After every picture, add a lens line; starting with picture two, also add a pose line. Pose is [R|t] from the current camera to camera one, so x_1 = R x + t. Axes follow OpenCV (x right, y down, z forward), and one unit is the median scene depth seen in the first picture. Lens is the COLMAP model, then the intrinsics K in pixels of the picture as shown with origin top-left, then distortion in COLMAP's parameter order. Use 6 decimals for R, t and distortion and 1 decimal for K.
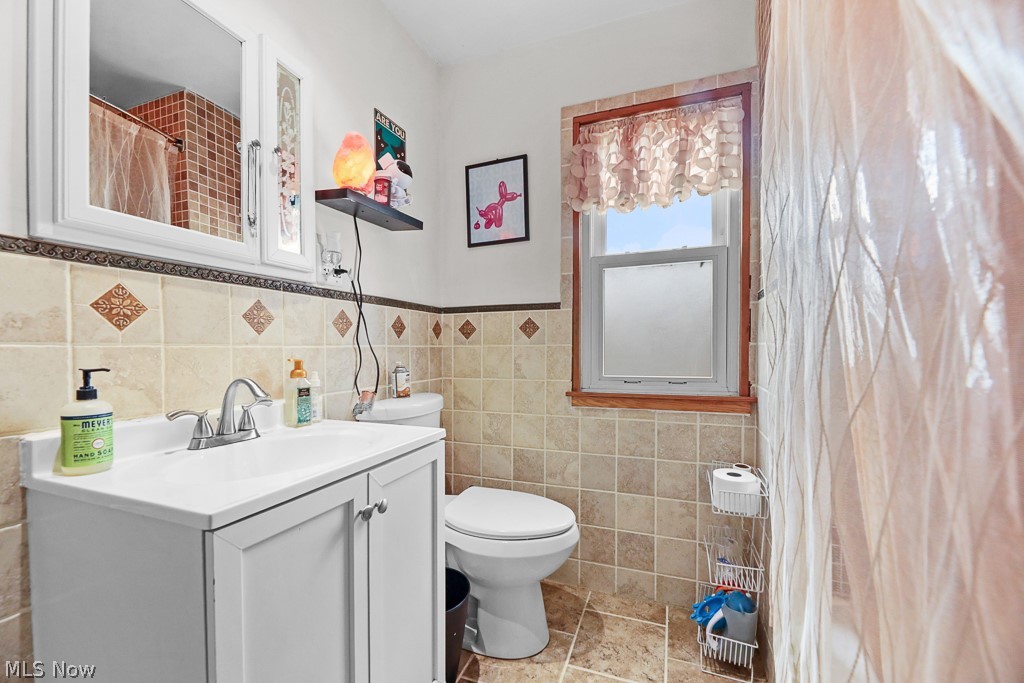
lens RADIAL K [[422.3, 0, 512.0], [0, 422.3, 346.2], [0, 0, 1]] dist [-0.006082, -0.001046]
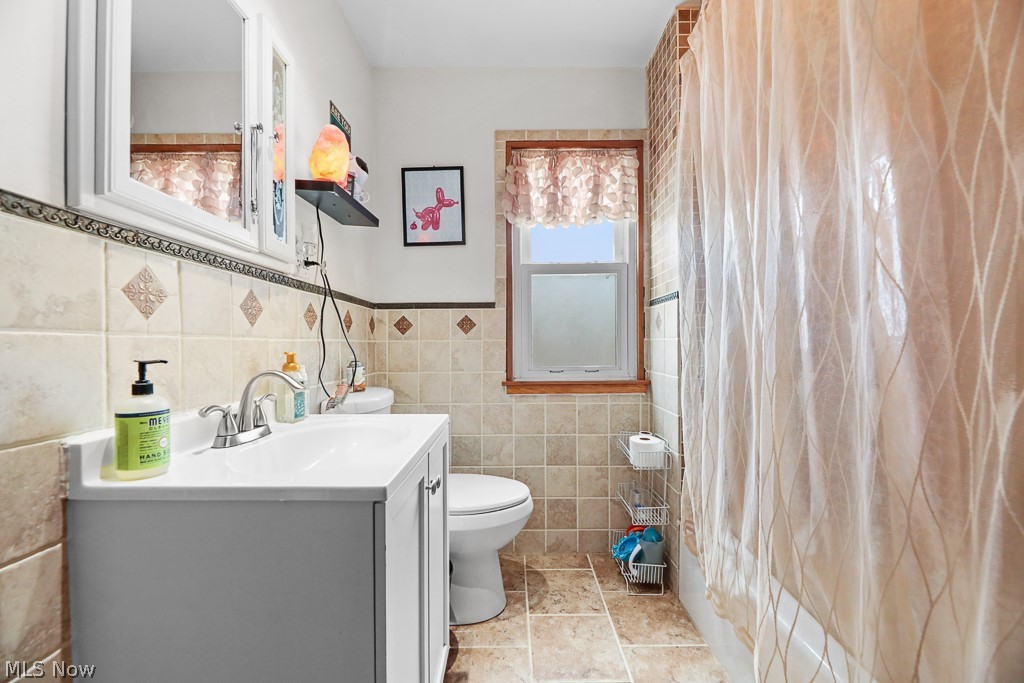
lens RADIAL K [[422.3, 0, 495.5], [0, 422.3, 337.8], [0, 0, 1]] dist [-0.006082, -0.001046]
pose [[0.935492, 0.005364, 0.353306, -0.349128], [0.000527, 0.999862, -0.016577, 0.011466], [-0.353346, 0.015693, 0.935361, -0.062337]]
